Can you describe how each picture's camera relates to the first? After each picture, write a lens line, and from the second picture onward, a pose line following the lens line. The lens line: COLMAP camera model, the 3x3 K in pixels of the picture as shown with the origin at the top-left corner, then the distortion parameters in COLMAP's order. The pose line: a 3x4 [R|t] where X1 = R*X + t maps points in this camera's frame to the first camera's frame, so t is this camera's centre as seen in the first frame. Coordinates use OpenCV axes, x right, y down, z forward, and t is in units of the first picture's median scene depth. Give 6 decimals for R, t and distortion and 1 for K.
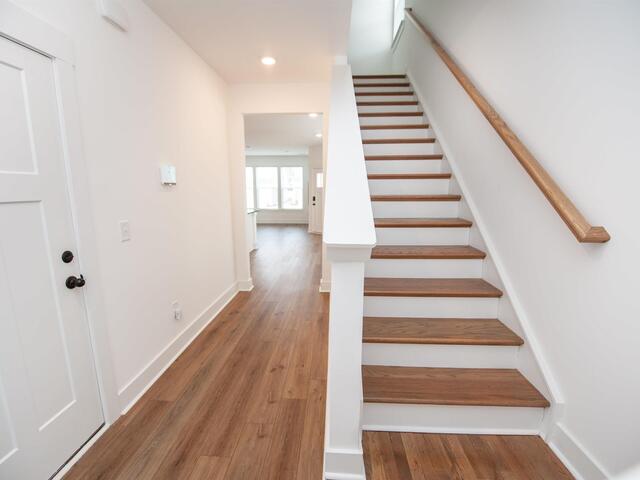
lens RADIAL K [[277.2, 0, 313.3], [0, 277.2, 238.1], [0, 0, 1]] dist [-0.022891, -0.000375]
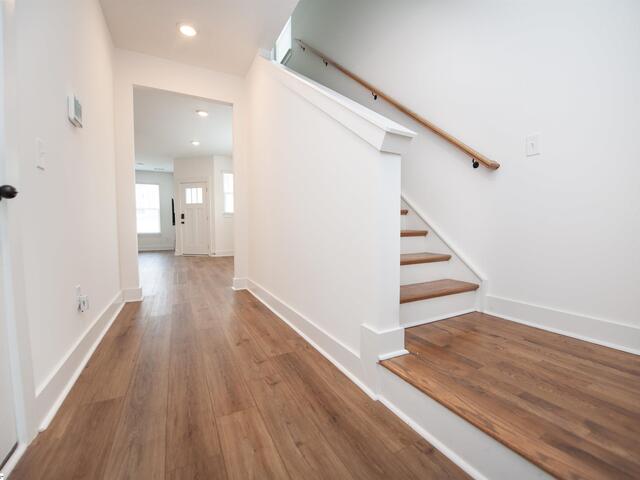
lens RADIAL K [[288.7, 0, 321.9], [0, 288.7, 241.9], [0, 0, 1]] dist [-0.022184, -0.000476]
pose [[0.848987, -0.017413, 0.528127, -0.412440], [0.087964, 0.990168, -0.108760, 0.296174], [-0.521041, 0.138792, 0.842172, 0.061867]]
